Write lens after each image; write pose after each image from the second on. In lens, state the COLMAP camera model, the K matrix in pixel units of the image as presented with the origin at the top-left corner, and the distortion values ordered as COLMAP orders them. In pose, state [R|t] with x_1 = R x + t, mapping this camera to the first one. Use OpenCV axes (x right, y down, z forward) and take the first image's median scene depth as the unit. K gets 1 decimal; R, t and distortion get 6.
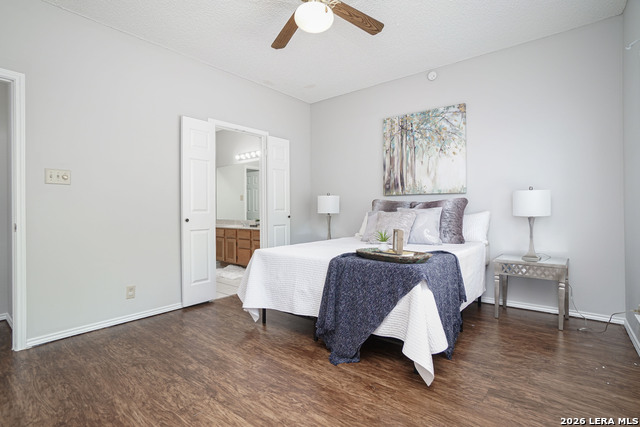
lens RADIAL K [[311.8, 0, 316.7], [0, 311.8, 211.3], [0, 0, 1]] dist [-0.046479, 0.015903]
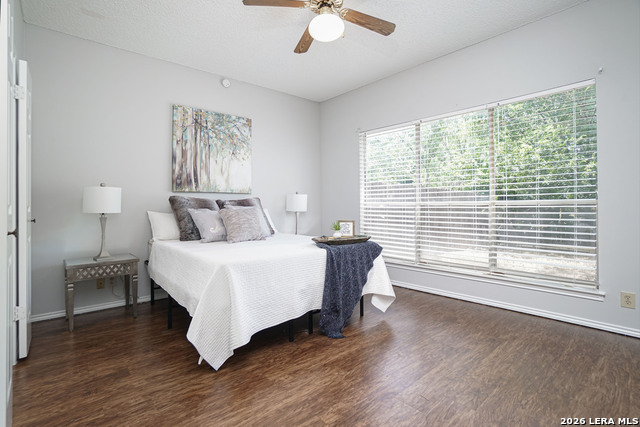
lens RADIAL K [[311.8, 0, 316.3], [0, 311.8, 210.6], [0, 0, 1]] dist [-0.046479, 0.015903]
pose [[0.168851, -0.007698, 0.985611, -0.609893], [0.014035, 0.999887, 0.005405, 0.004097], [-0.985542, 0.012921, 0.168940, 0.490324]]
